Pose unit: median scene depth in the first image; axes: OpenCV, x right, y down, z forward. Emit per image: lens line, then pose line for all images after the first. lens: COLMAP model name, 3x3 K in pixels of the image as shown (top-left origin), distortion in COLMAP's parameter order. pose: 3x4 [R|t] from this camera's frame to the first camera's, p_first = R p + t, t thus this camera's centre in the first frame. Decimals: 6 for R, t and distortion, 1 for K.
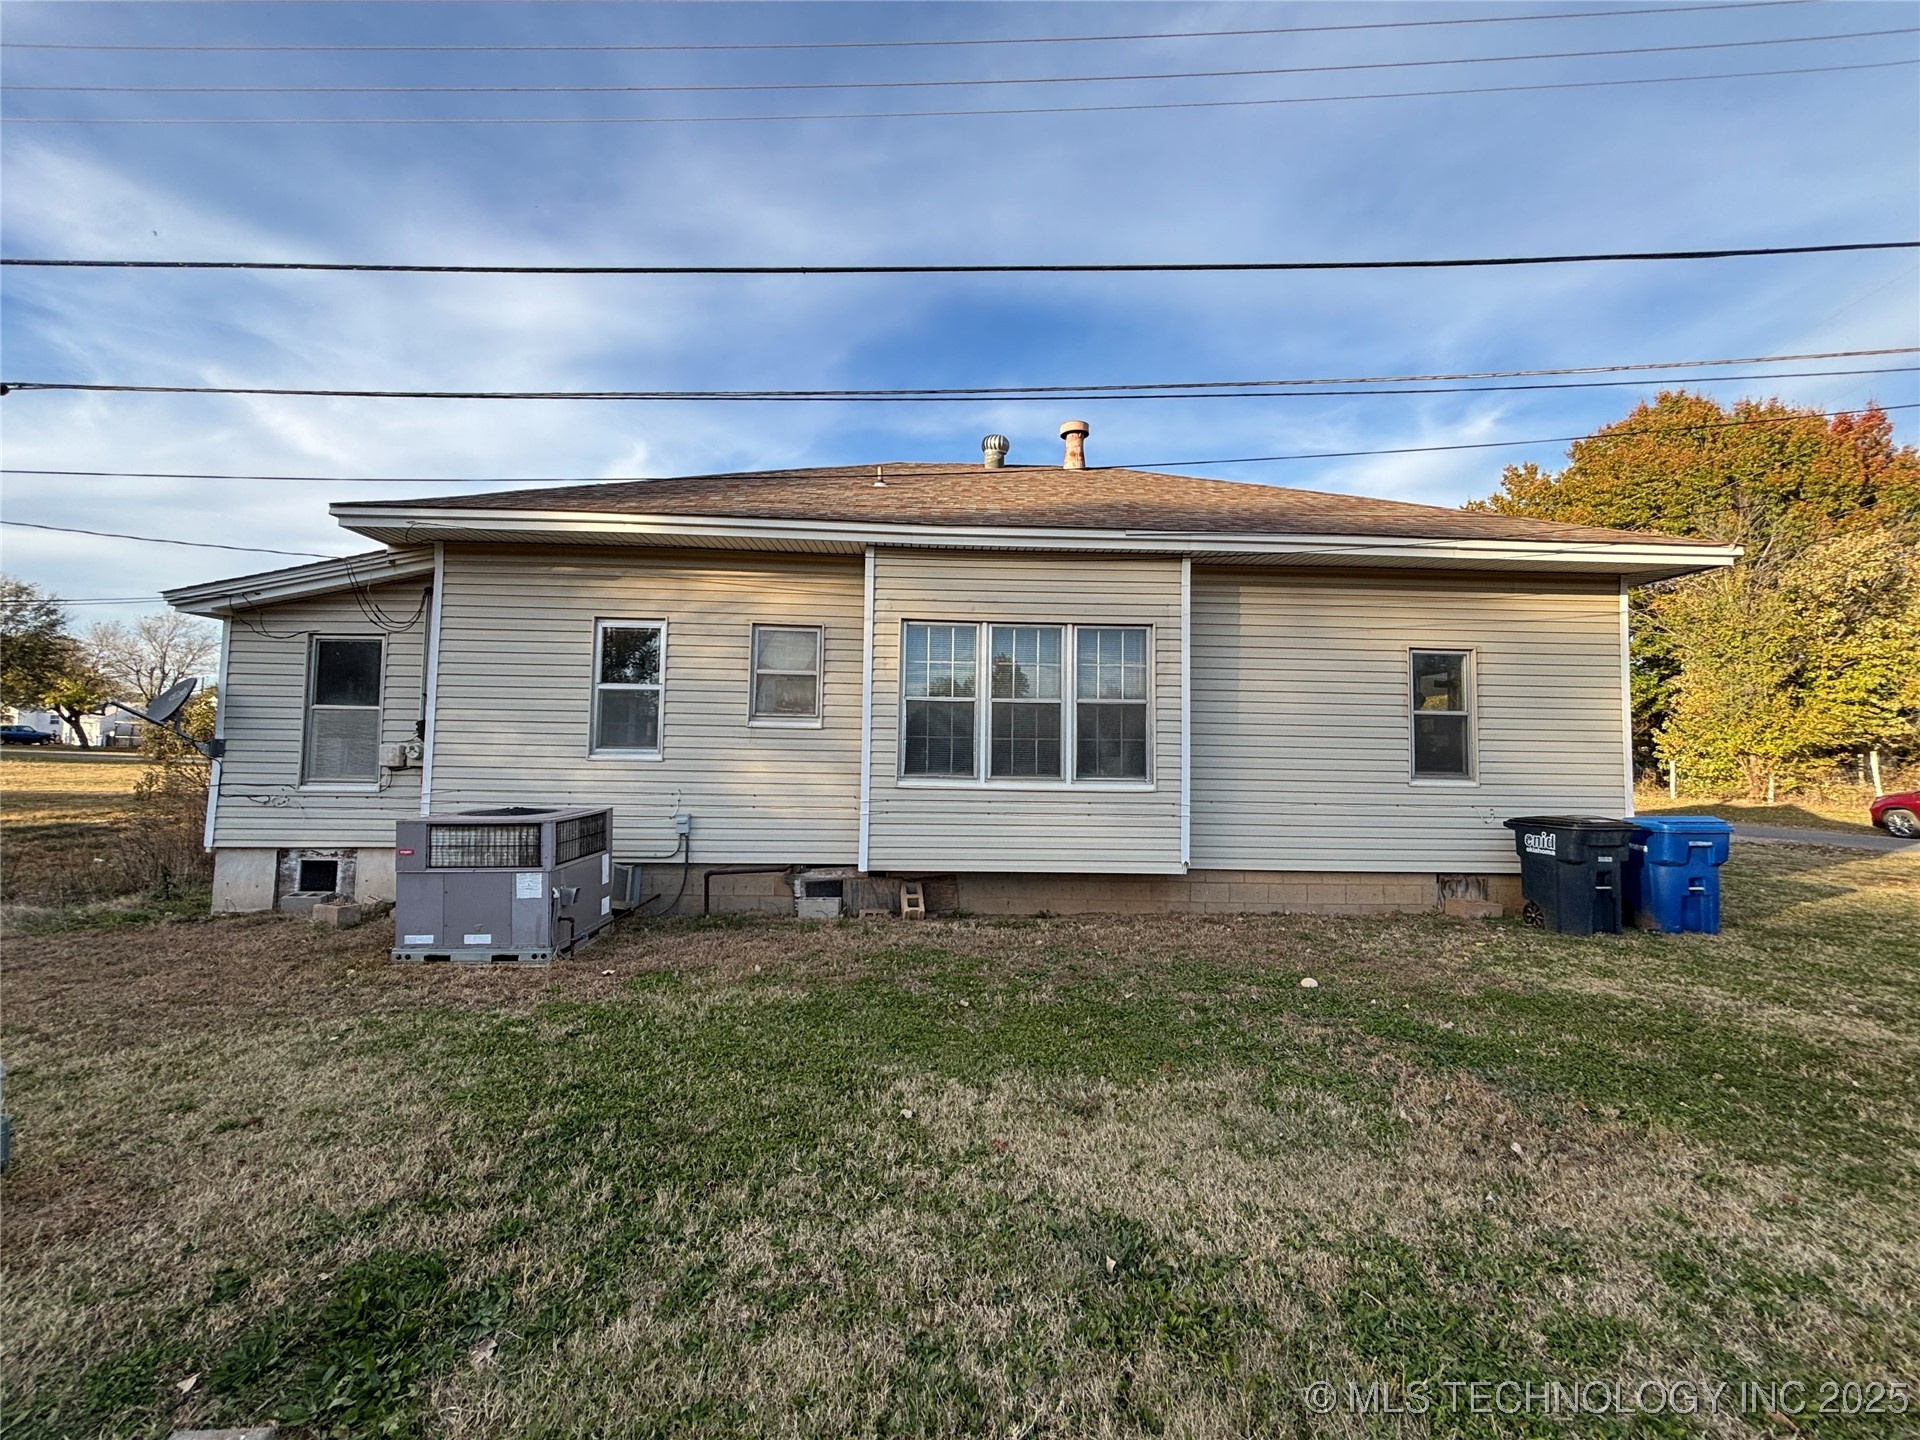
lens RADIAL K [[772.7, 0, 960.0], [0, 772.7, 717.4], [0, 0, 1]] dist [-0.002005, -0.000028]
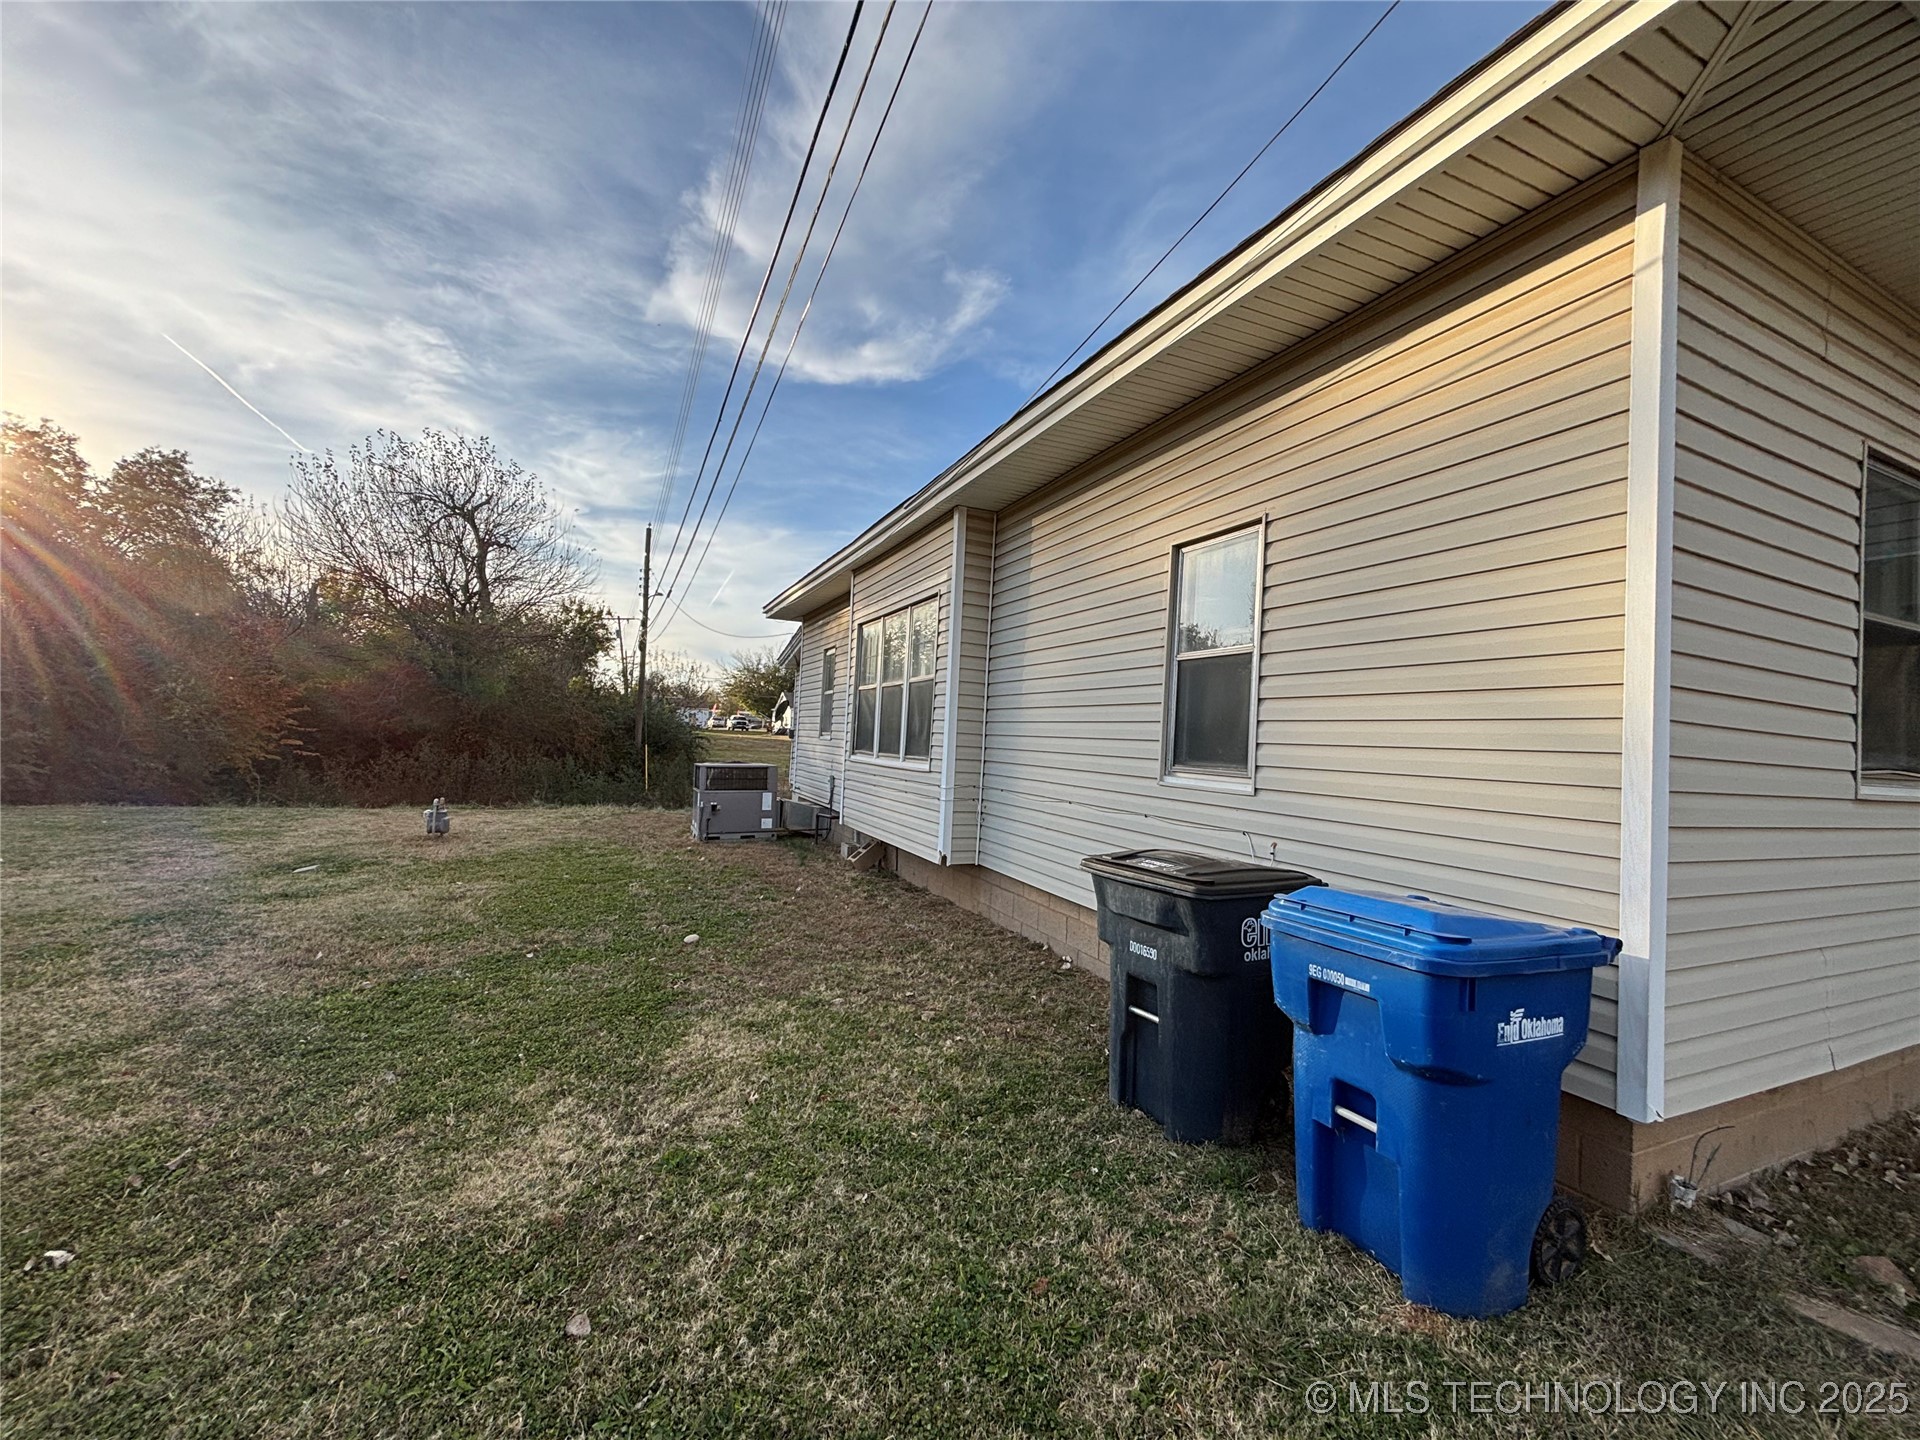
lens RADIAL K [[772.7, 0, 962.5], [0, 772.7, 722.3], [0, 0, 1]] dist [-0.002005, -0.000028]
pose [[0.382886, -0.022068, -0.923532, 1.125009], [0.009174, 0.999756, -0.020085, 0.055074], [0.923750, -0.000782, 0.382995, 0.677443]]
